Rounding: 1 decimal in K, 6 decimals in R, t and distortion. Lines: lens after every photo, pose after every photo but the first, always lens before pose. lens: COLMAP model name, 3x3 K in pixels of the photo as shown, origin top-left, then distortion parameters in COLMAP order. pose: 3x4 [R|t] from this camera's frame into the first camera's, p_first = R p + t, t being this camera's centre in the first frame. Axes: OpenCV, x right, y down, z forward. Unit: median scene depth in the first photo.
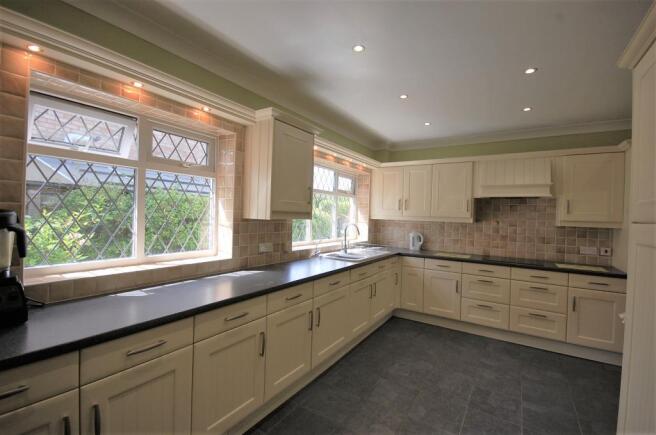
lens RADIAL K [[295.0, 0, 359.9], [0, 295.0, 217.9], [0, 0, 1]] dist [0.003842, -0.003106]
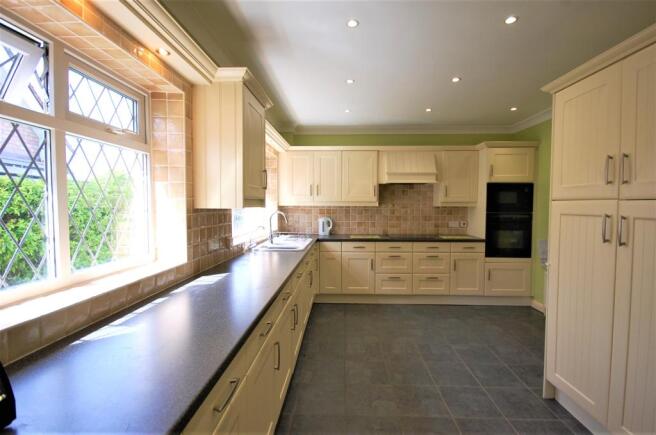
lens RADIAL K [[295.0, 0, 350.4], [0, 295.0, 217.6], [0, 0, 1]] dist [0.003842, -0.003106]
pose [[0.865121, -0.051973, 0.498863, -0.305798], [0.029451, 0.998164, 0.052919, -0.002440], [-0.500698, -0.031090, 0.865064, 0.100206]]
